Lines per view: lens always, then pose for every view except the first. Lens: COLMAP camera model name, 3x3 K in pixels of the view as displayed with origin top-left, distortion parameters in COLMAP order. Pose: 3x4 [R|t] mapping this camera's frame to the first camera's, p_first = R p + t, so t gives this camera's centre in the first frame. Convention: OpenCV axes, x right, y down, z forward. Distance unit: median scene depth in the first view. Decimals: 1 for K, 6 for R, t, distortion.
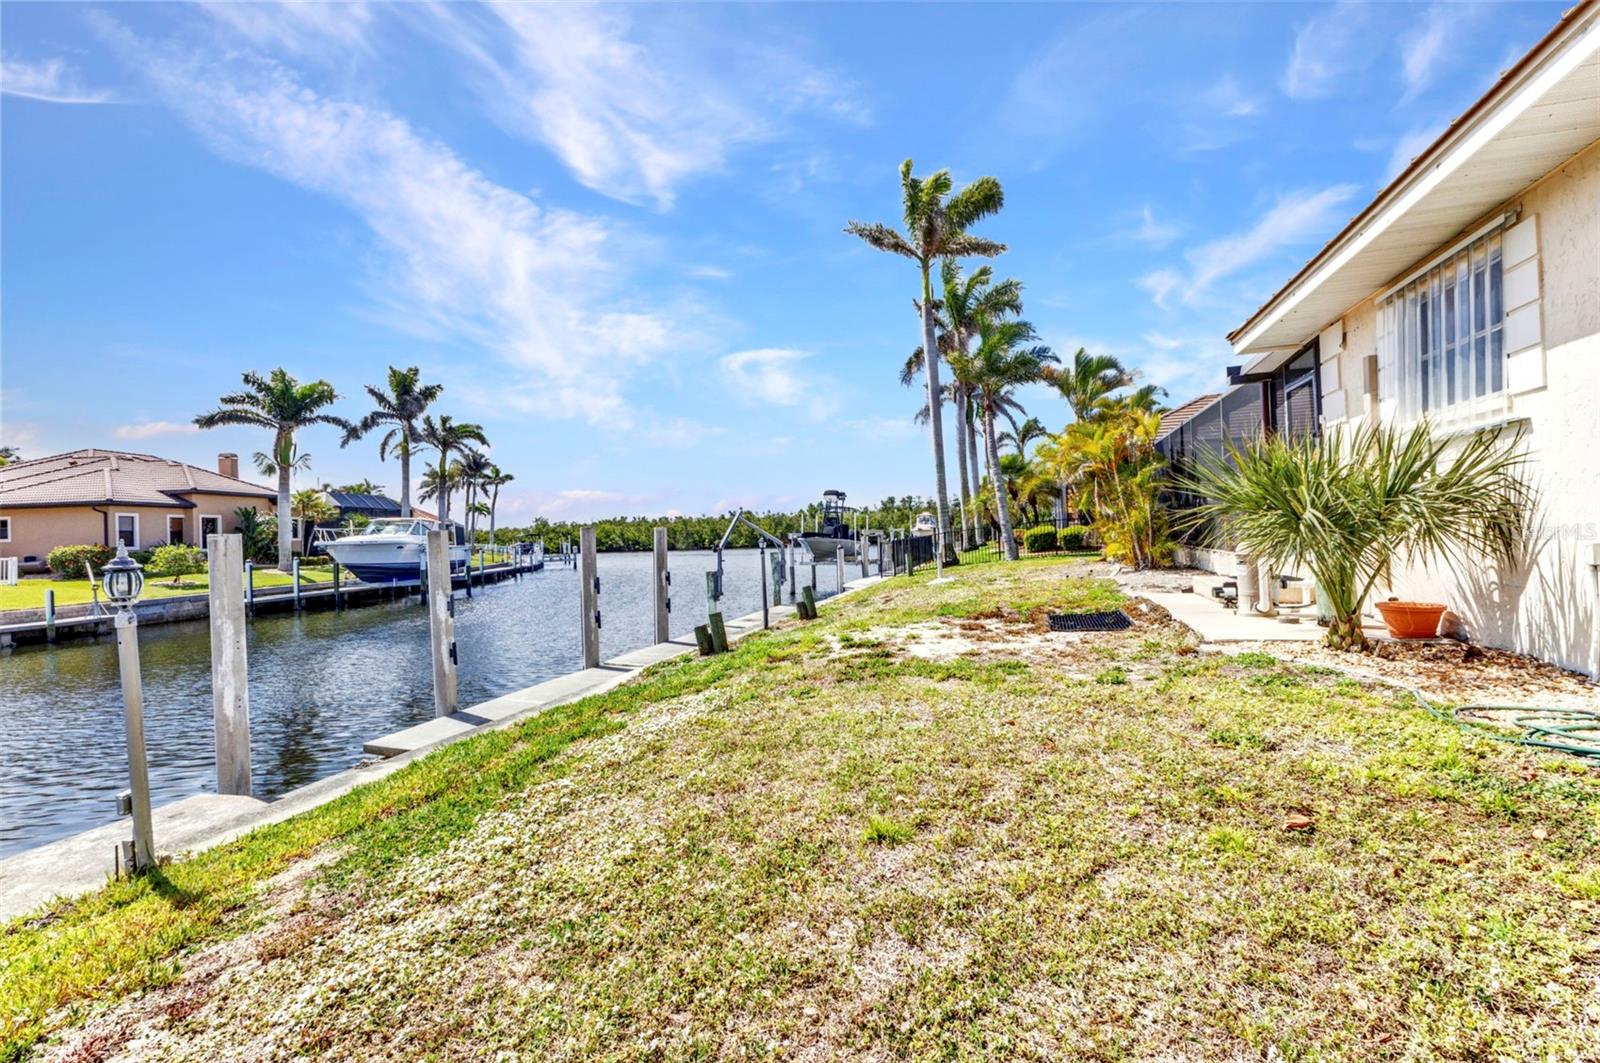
lens RADIAL K [[685.6, 0, 802.1], [0, 685.6, 536.2], [0, 0, 1]] dist [0.005028, -0.001691]
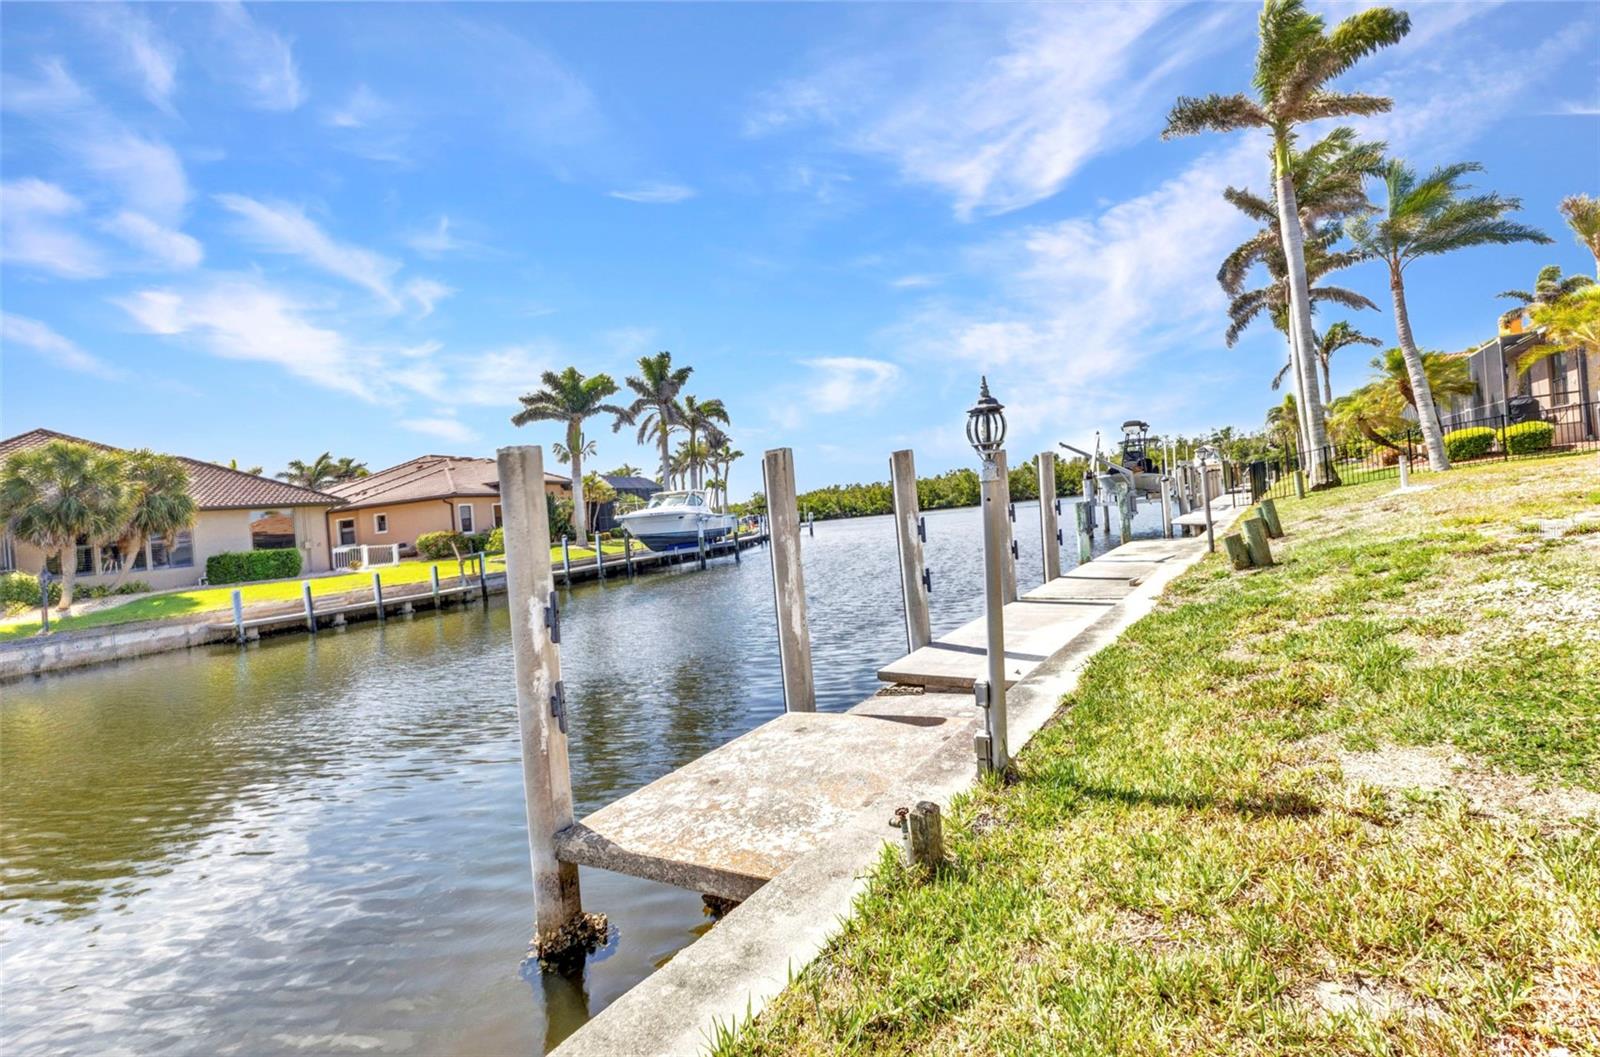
lens RADIAL K [[675.8, 0, 809.3], [0, 675.8, 524.5], [0, 0, 1]] dist [0.006054, -0.002610]
pose [[0.964067, -0.056453, -0.259593, -0.101093], [0.064253, 0.997699, 0.021653, 0.015756], [0.257773, -0.037554, 0.965475, 0.017145]]
